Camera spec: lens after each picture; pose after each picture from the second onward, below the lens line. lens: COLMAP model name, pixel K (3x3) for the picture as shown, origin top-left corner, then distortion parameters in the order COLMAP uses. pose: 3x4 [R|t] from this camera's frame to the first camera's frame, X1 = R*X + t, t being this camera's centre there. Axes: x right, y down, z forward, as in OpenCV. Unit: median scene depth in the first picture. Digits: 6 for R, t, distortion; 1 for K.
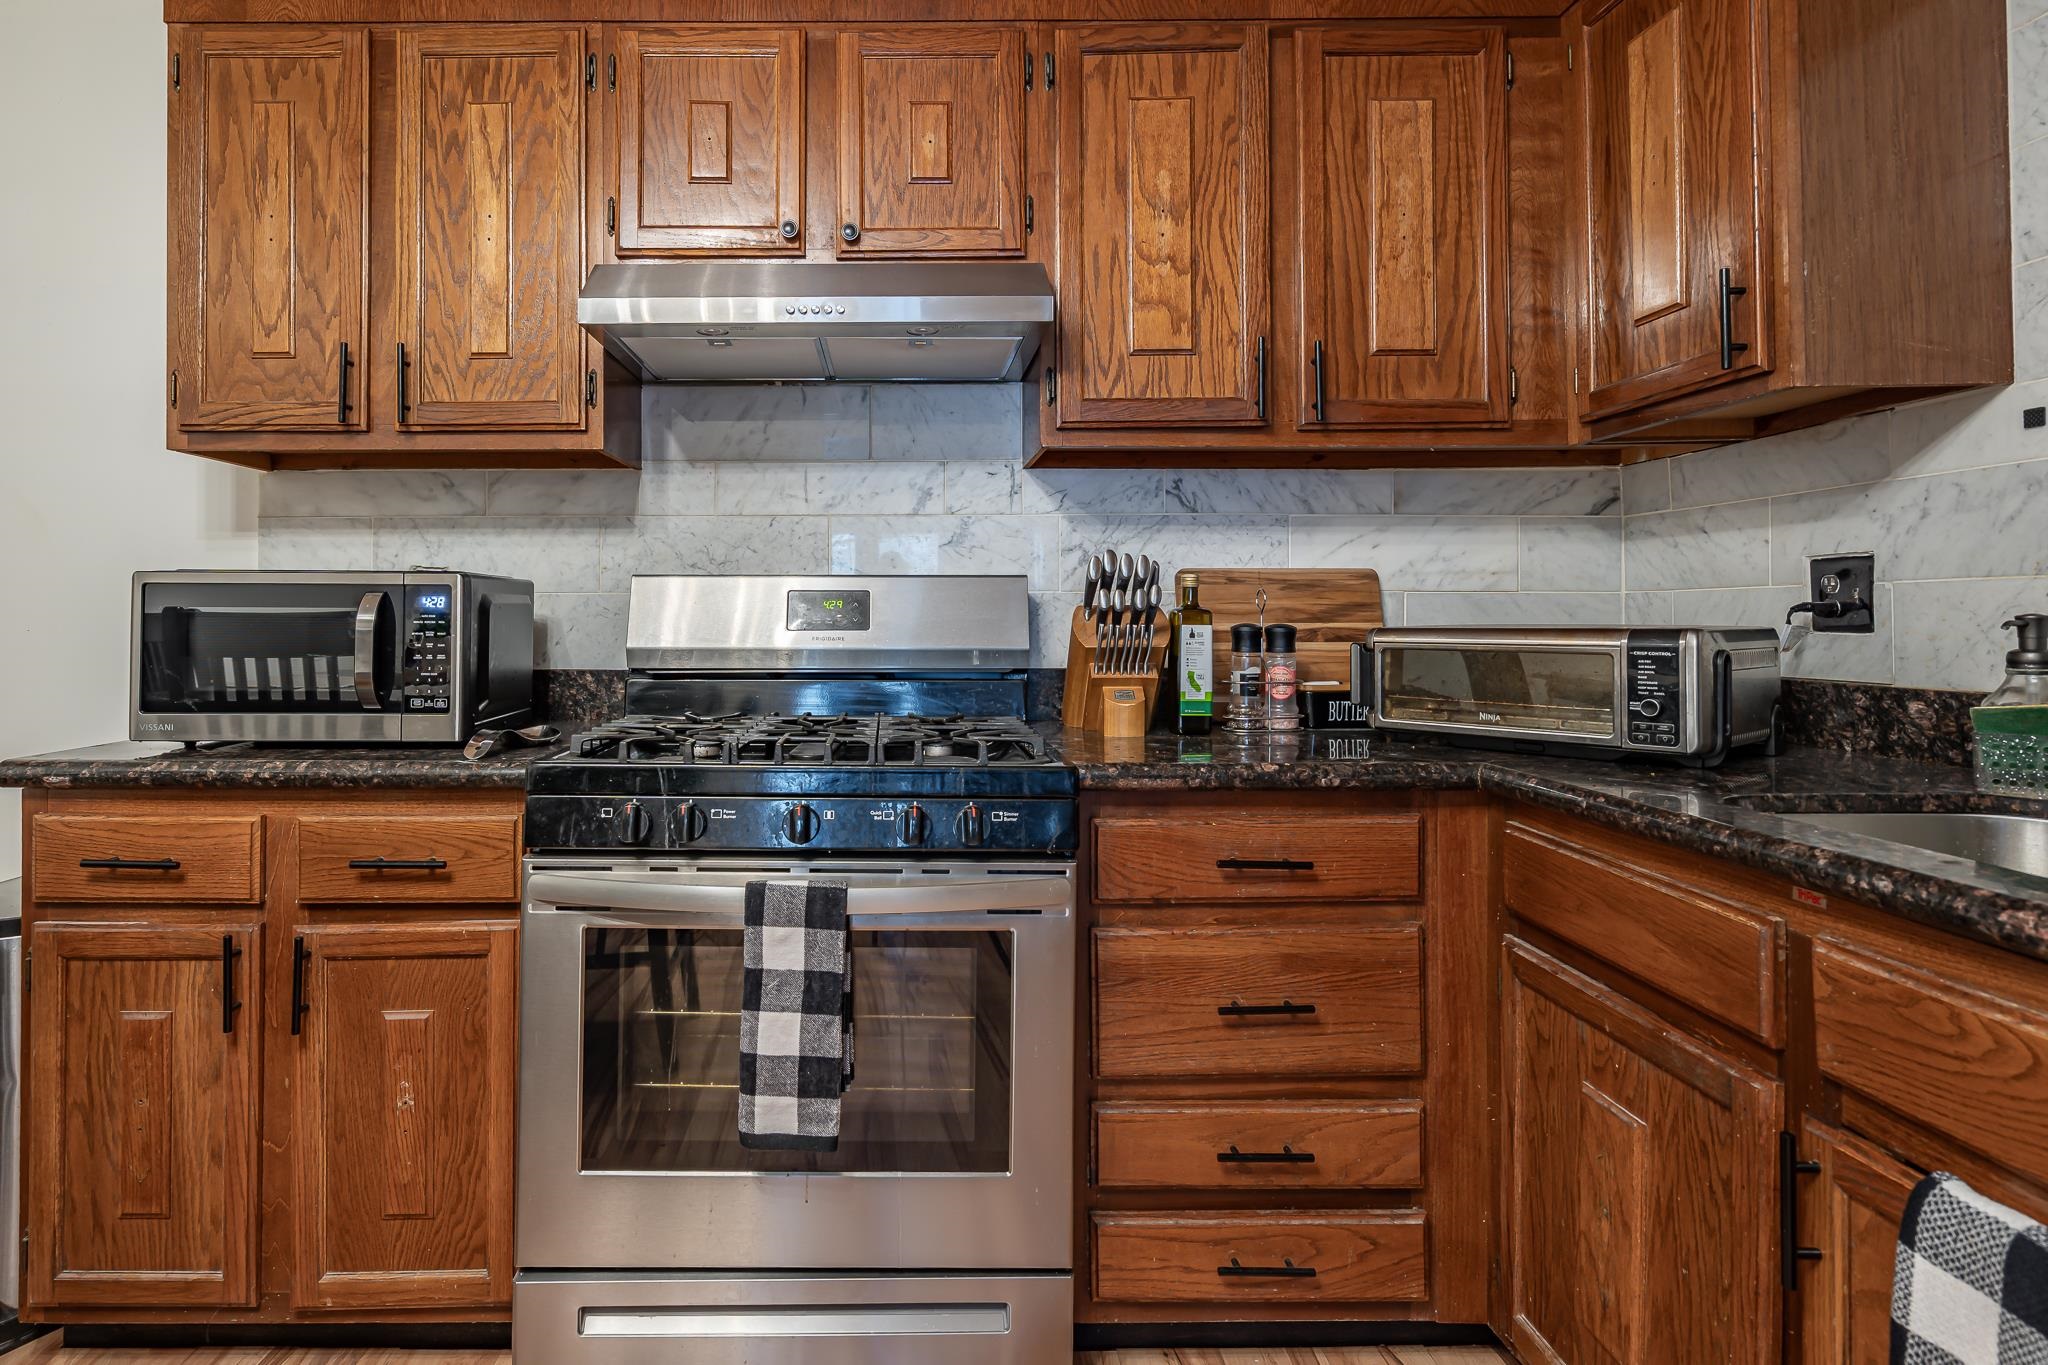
lens RADIAL K [[1105.6, 0, 896.9], [0, 1105.6, 608.6], [0, 0, 1]] dist [0.003271, 0.000059]
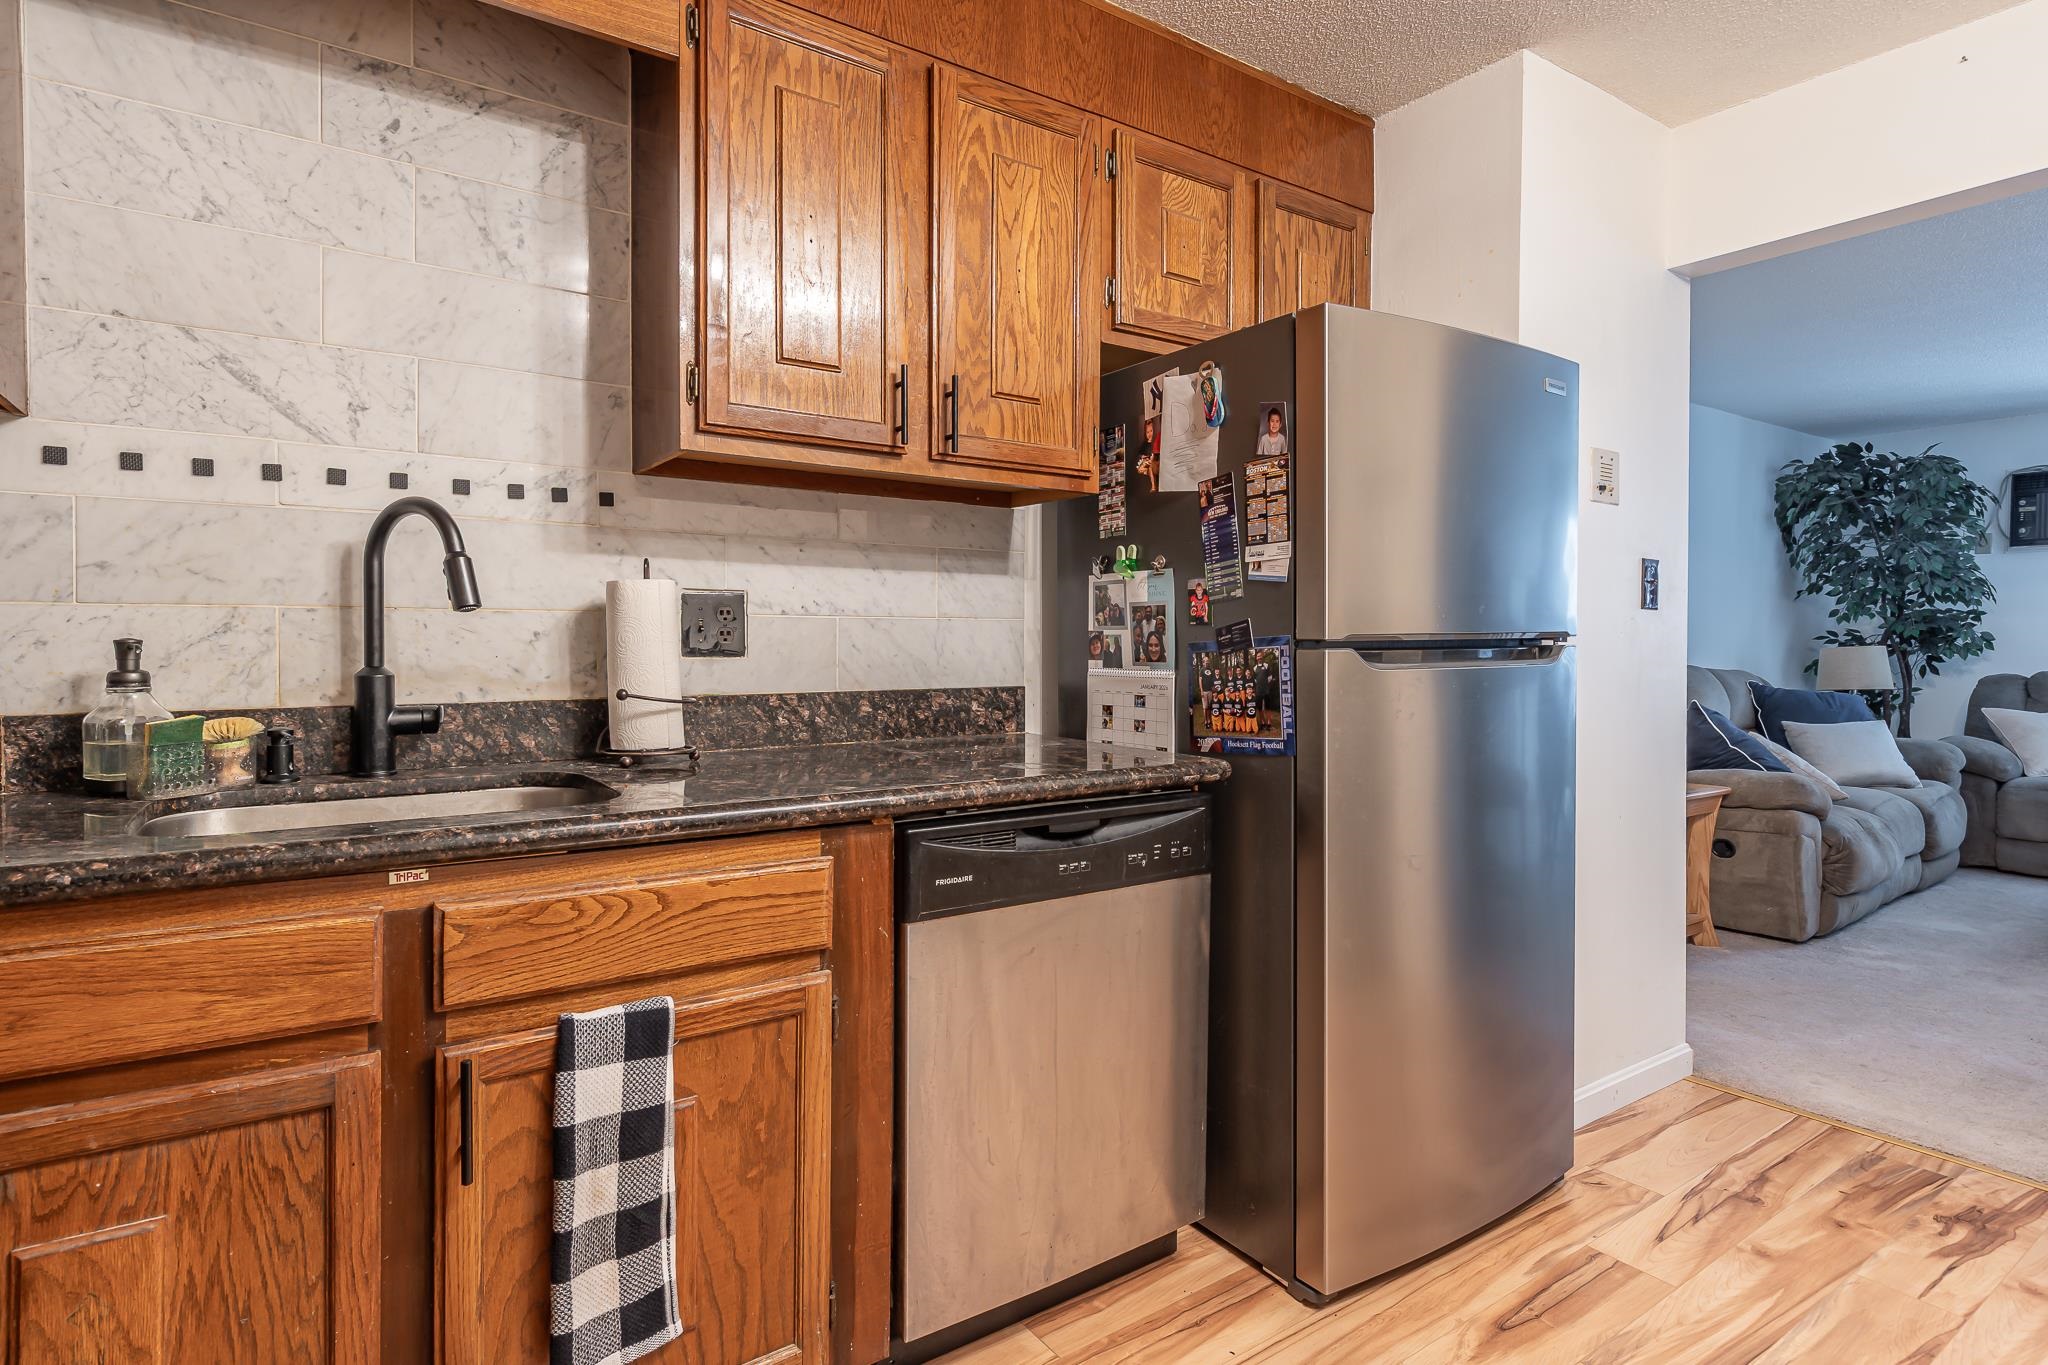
lens RADIAL K [[1071.7, 0, 1017.1], [0, 1071.7, 667.8], [0, 0, 1]] dist [0.002479, 0.000773]
pose [[-0.576566, -0.018961, 0.816831, -0.316544], [-0.006959, 0.999808, 0.018297, 0.006897], [-0.817021, 0.004865, -0.576587, 0.729401]]
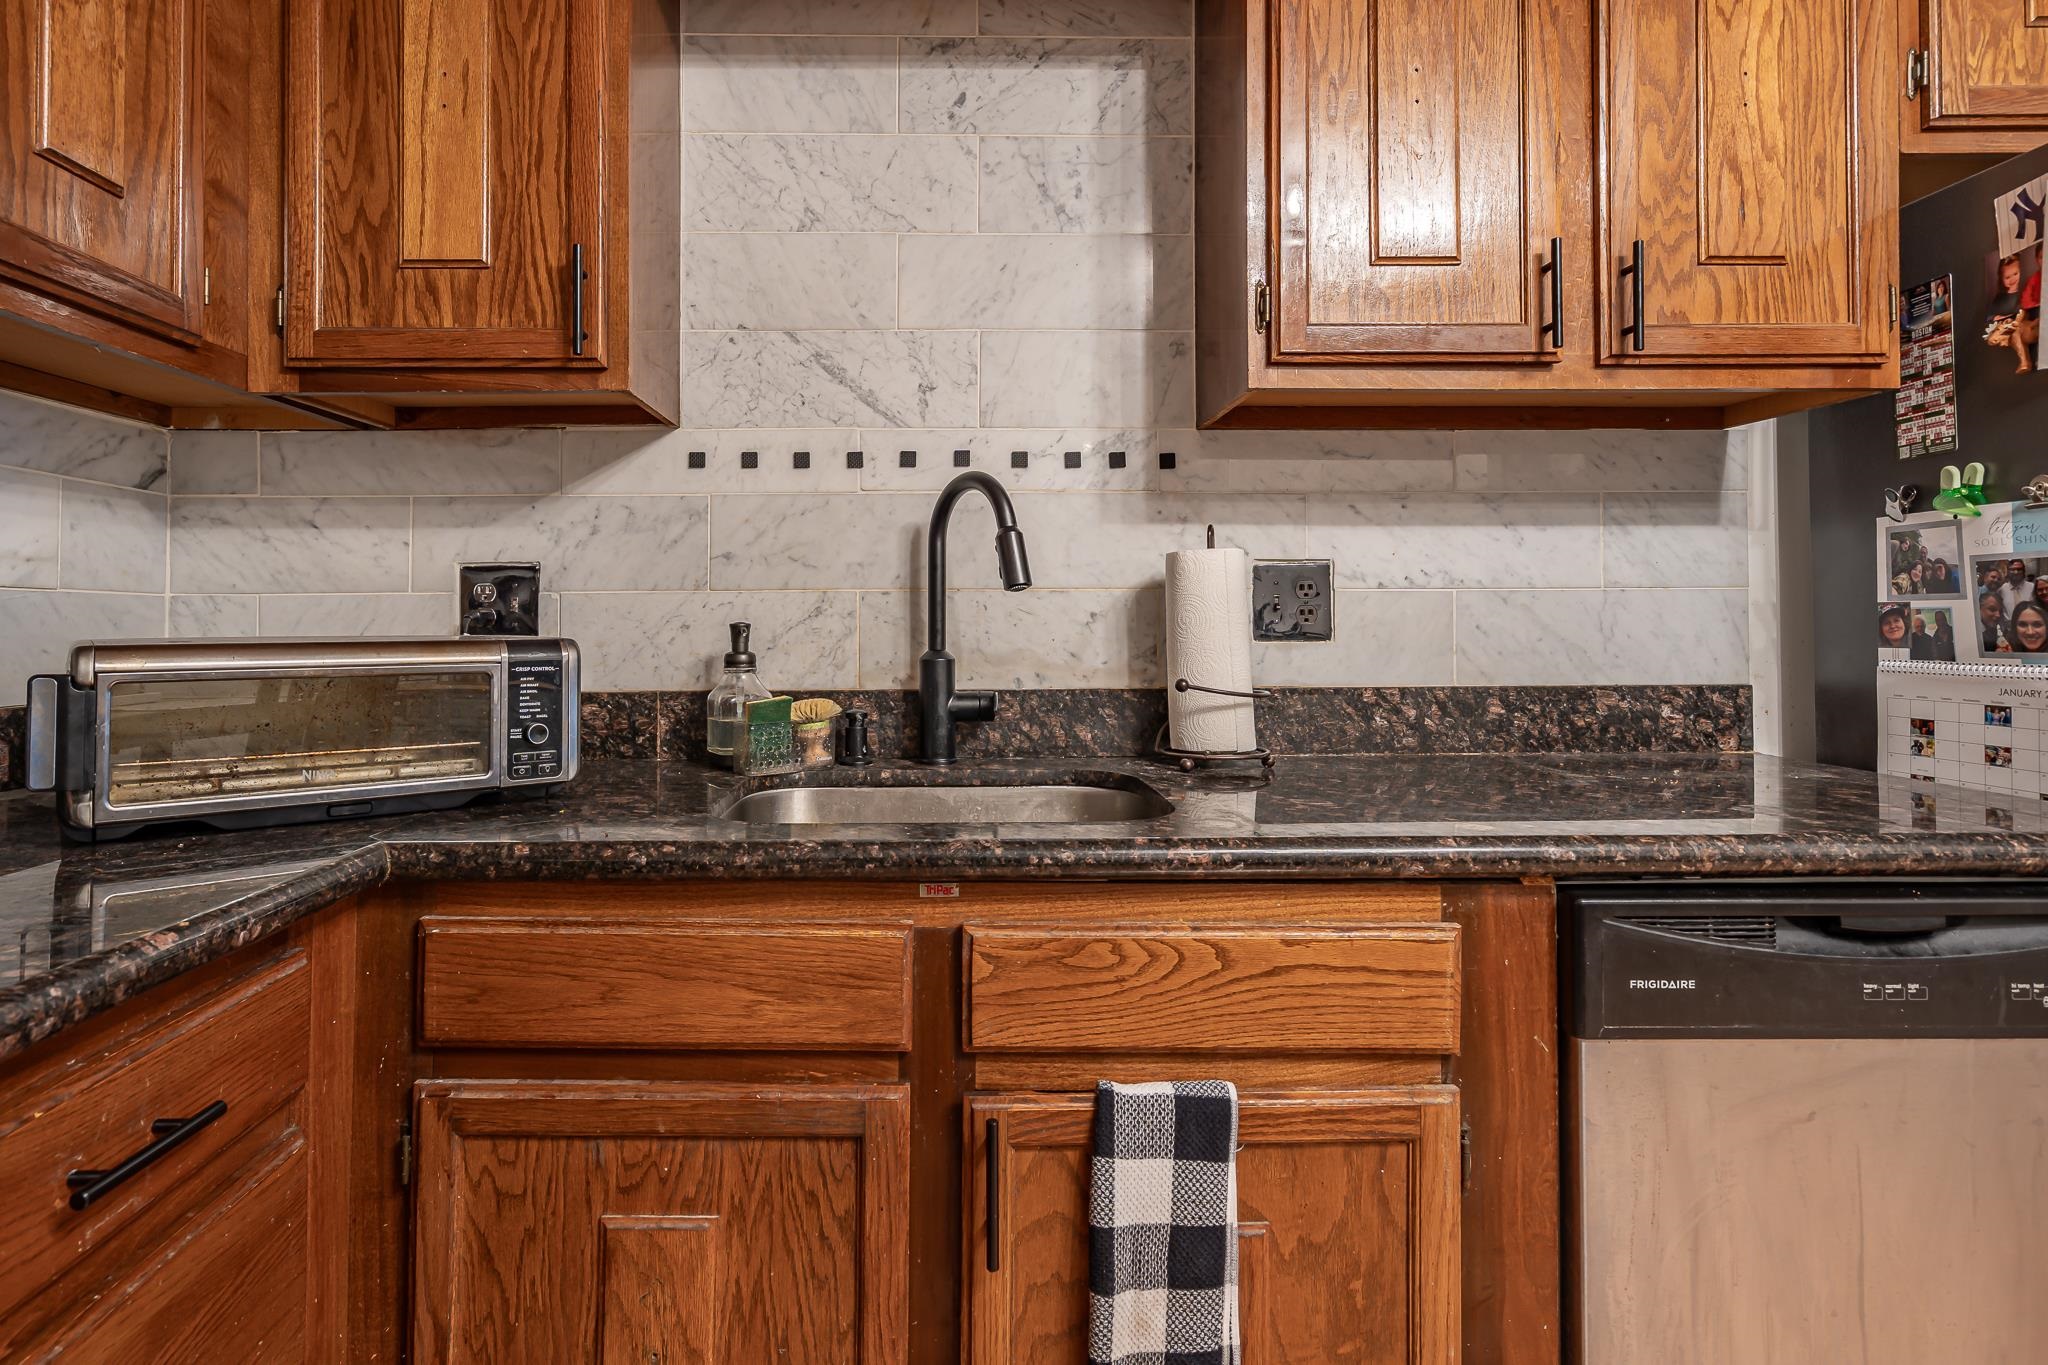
lens RADIAL K [[1088.0, 0, 933.7], [0, 1088.0, 606.5], [0, 0, 1]] dist [0.001071, 0.001530]
pose [[-0.014991, 0.017693, 0.999731, -0.137921], [-0.003765, 0.999835, -0.017751, 0.006388], [-0.999881, -0.004030, -0.014922, 0.659762]]
